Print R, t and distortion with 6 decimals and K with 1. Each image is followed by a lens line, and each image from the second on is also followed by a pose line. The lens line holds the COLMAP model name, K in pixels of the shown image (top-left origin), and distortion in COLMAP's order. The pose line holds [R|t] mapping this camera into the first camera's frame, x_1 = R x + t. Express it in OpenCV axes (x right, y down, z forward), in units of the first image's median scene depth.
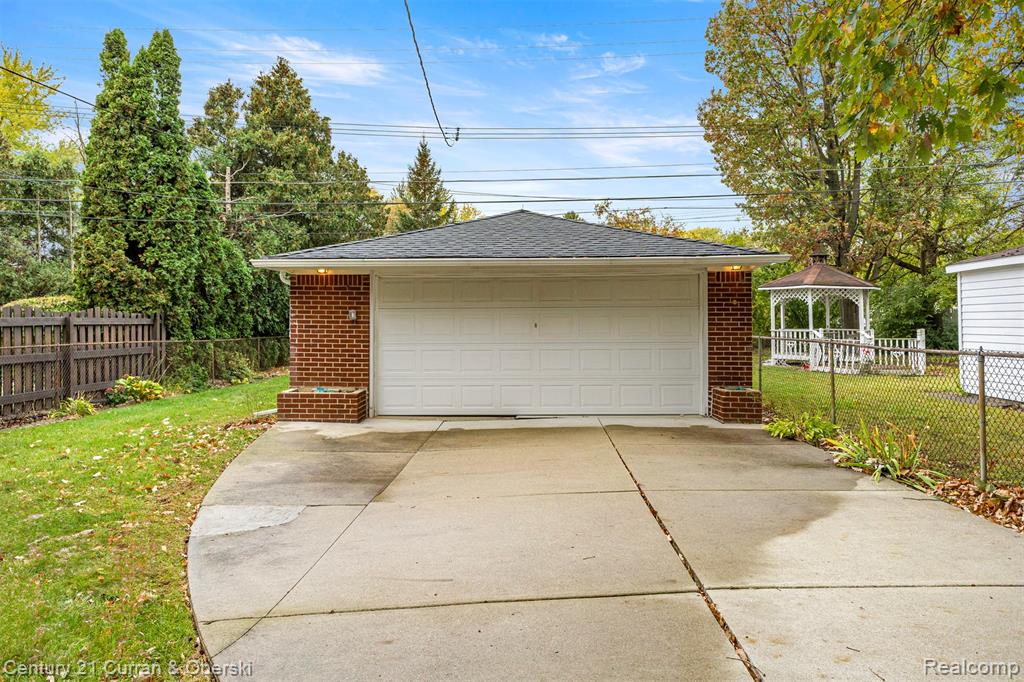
lens RADIAL K [[700.8, 0, 514.6], [0, 700.8, 308.2], [0, 0, 1]] dist [0.020498, -0.012944]
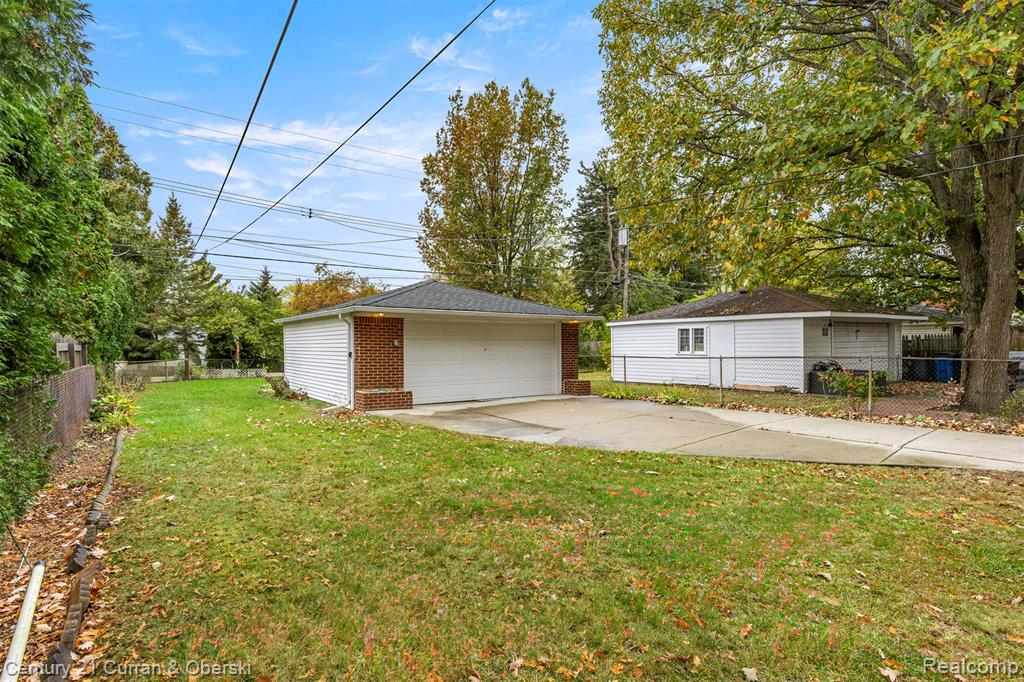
lens RADIAL K [[510.5, 0, 514.0], [0, 510.5, 350.0], [0, 0, 1]] dist [0.000495, -0.000460]
pose [[0.790687, 0.000906, 0.612220, -0.452233], [-0.009517, 0.999896, 0.010811, 0.006636], [-0.612147, -0.014375, 0.790614, -0.048410]]
